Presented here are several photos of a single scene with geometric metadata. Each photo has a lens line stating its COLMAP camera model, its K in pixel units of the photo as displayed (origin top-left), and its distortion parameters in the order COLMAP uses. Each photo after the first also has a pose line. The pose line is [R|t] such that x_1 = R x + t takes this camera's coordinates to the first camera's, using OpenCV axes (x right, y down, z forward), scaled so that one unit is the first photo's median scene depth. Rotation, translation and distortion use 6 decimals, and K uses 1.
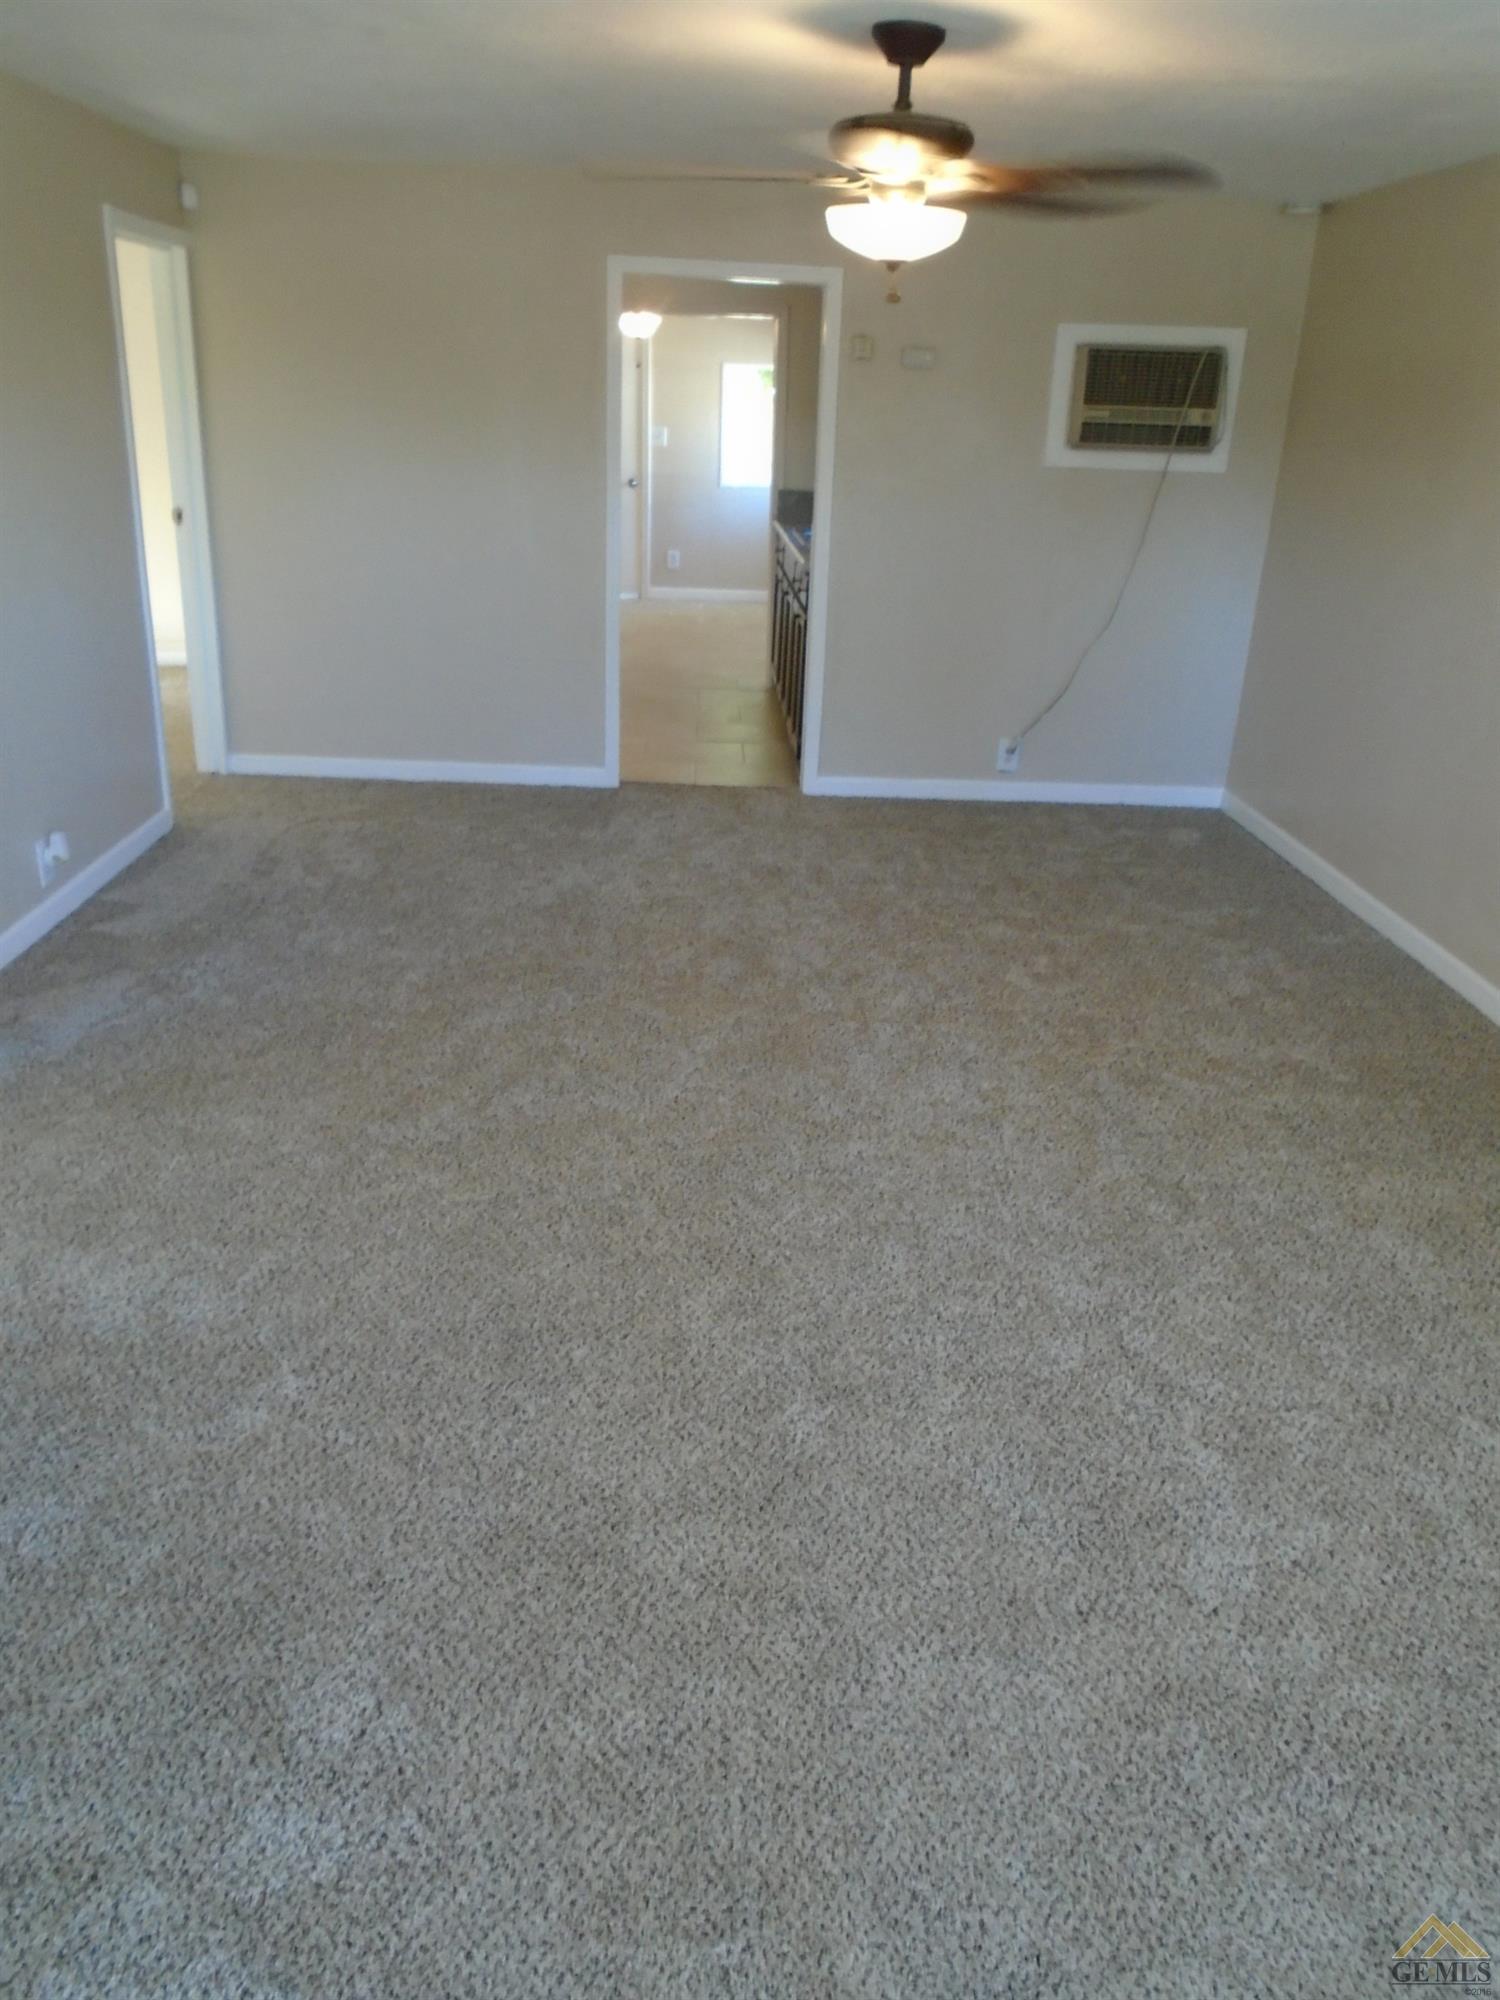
lens RADIAL K [[1528.1, 0, 750.0], [0, 1528.1, 1000.0], [0, 0, 1]] dist [-0.000757, 0.001618]
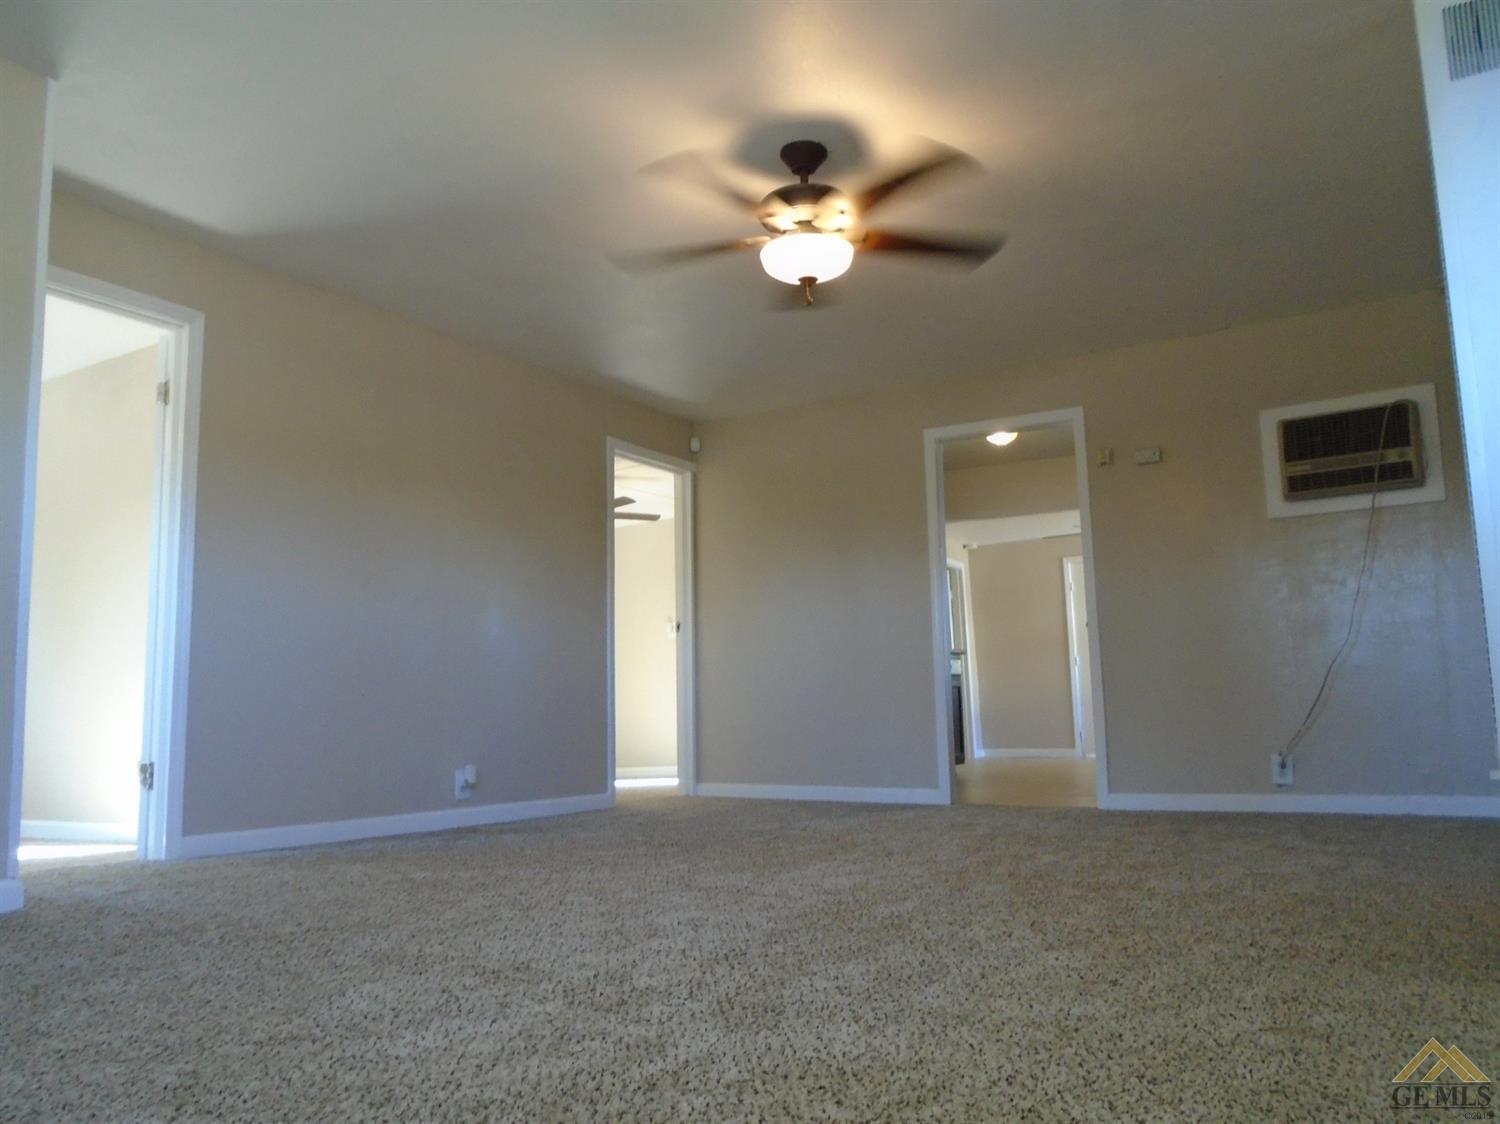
lens RADIAL K [[1146.1, 0, 750.0], [0, 1146.1, 562.0], [0, 0, 1]] dist [-0.000757, 0.001618]
pose [[0.833626, -0.123319, -0.538387, 0.343012], [-0.156449, 0.882115, -0.444293, 0.142764], [0.529709, 0.454604, 0.716061, 0.170767]]
